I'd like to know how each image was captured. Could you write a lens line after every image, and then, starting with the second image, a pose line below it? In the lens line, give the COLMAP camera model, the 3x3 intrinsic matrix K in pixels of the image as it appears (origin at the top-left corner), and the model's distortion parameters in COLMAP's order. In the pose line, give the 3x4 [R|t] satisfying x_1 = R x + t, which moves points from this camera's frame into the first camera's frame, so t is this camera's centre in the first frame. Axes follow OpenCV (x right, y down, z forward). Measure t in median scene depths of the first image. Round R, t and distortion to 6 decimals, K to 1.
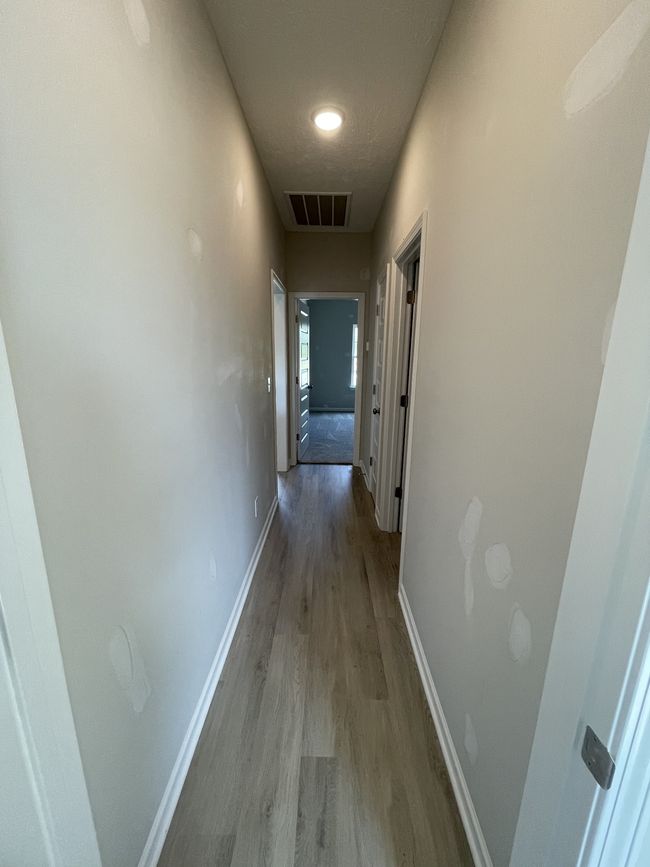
lens RADIAL K [[348.8, 0, 325.1], [0, 348.8, 432.8], [0, 0, 1]] dist [-0.004755, -0.000584]
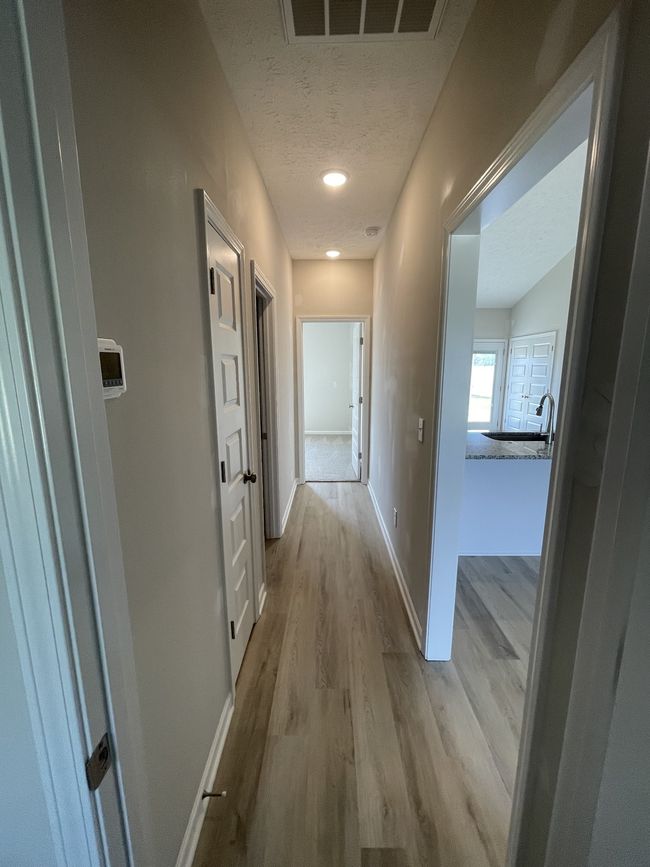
lens RADIAL K [[348.8, 0, 328.6], [0, 348.8, 431.4], [0, 0, 1]] dist [-0.004755, -0.000584]
pose [[-0.999985, 0.002338, -0.004903, 0.019839], [0.000194, 0.917411, 0.397941, -0.610273], [0.005429, 0.397934, -0.917398, 2.478756]]
